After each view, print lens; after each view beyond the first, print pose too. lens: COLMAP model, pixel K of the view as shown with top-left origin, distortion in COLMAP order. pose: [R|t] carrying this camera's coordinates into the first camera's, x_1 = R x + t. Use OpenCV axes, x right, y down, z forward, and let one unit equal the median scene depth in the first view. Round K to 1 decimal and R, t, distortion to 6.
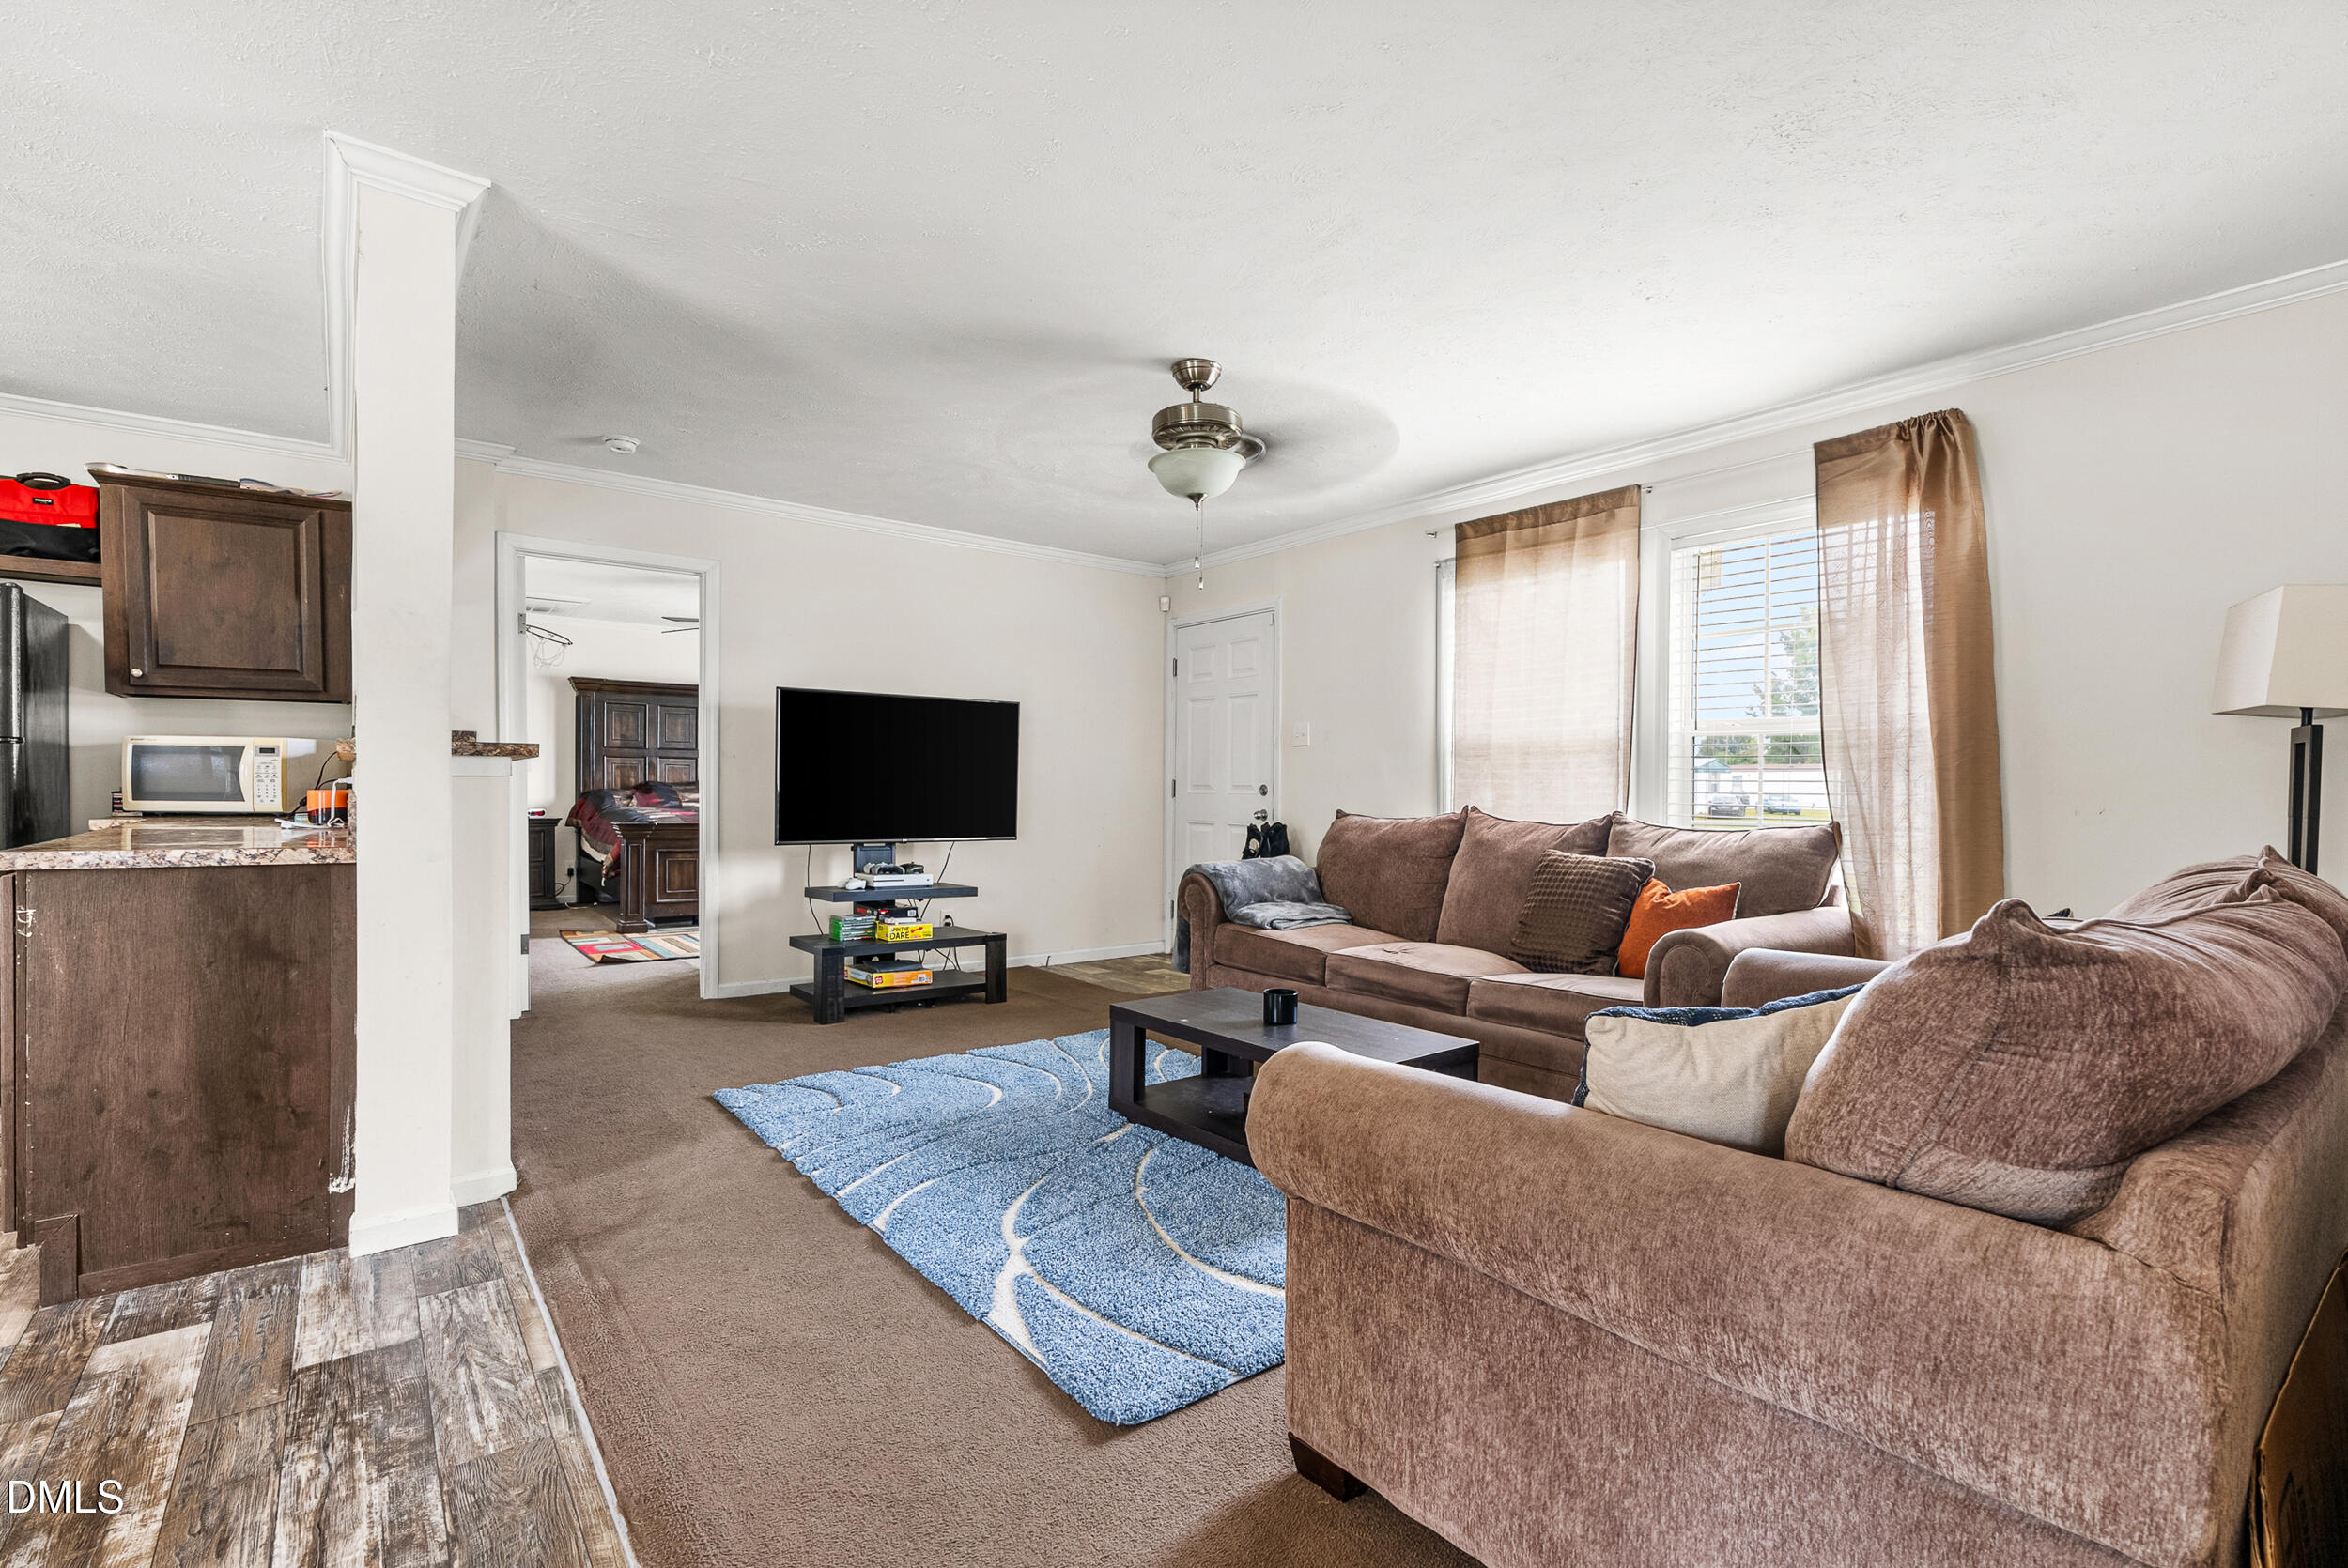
lens RADIAL K [[1078.9, 0, 1198.2], [0, 1078.9, 784.8], [0, 0, 1]] dist [-0.009252, 0.001633]
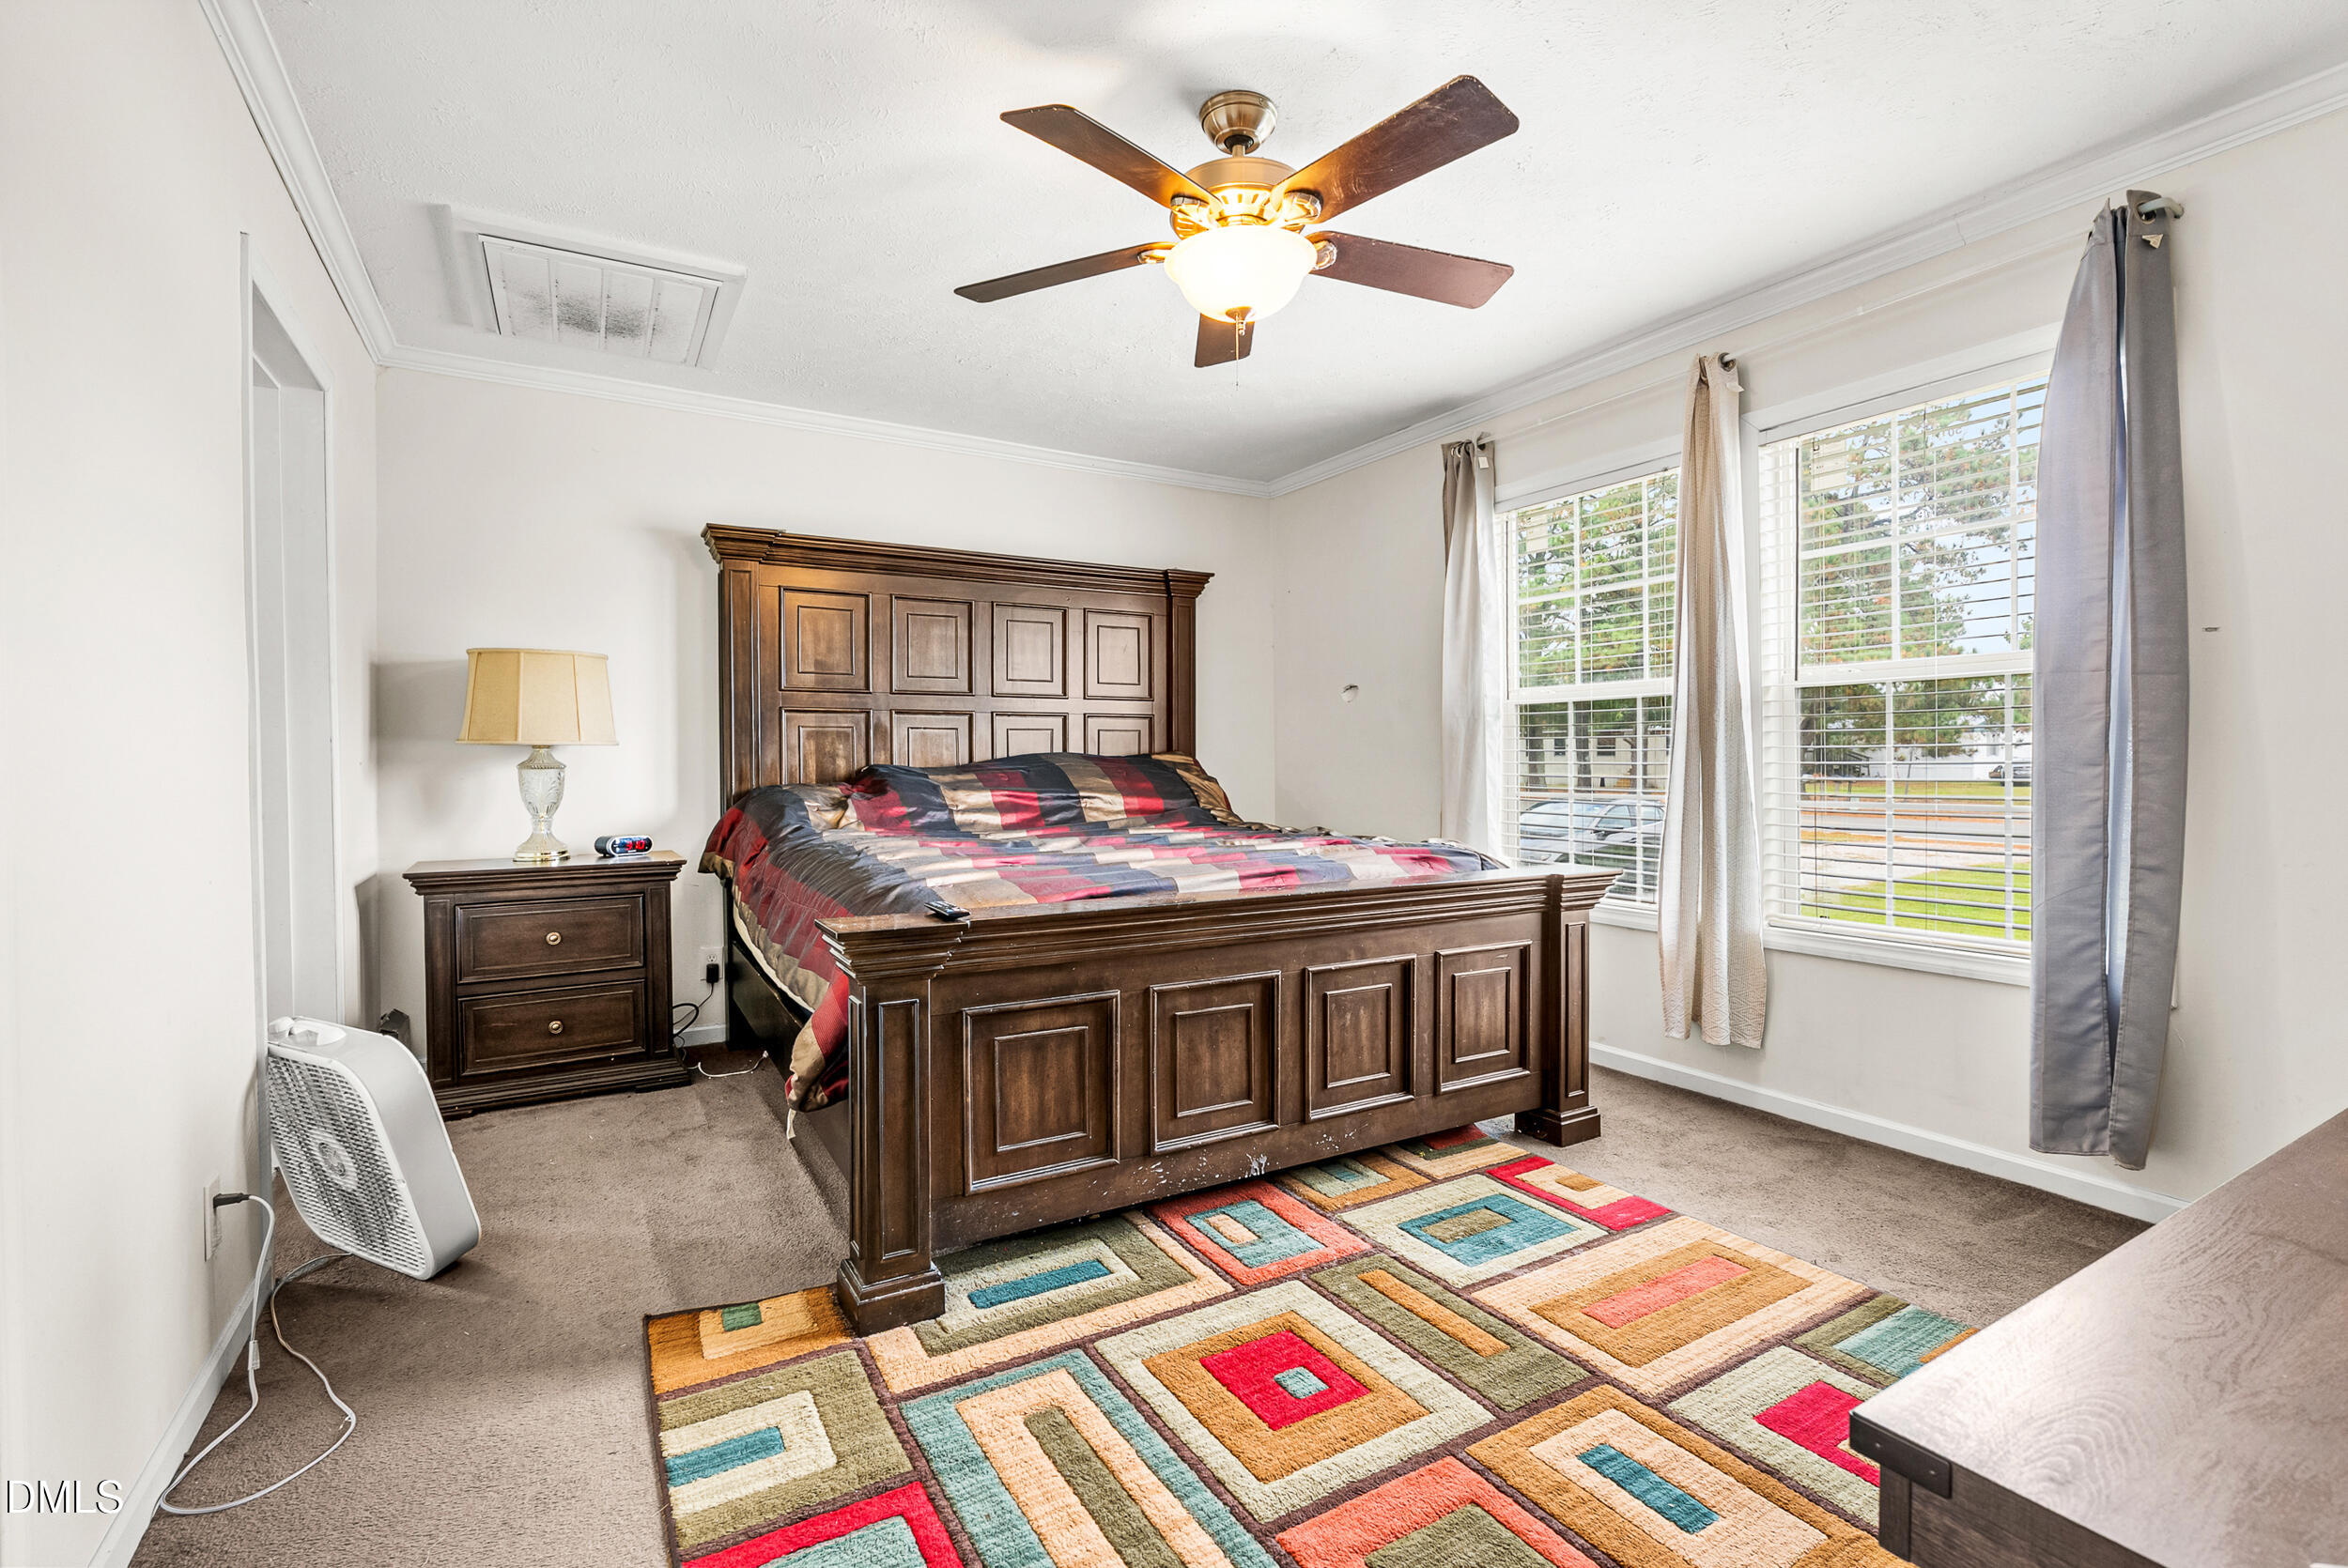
lens RADIAL K [[1078.9, 0, 1185.1], [0, 1078.9, 778.2], [0, 0, 1]] dist [-0.009252, 0.001633]
pose [[0.990958, -0.004506, -0.134095, -0.336056], [0.007100, 0.999797, 0.018873, -0.005813], [0.133982, -0.019654, 0.990789, 0.597440]]
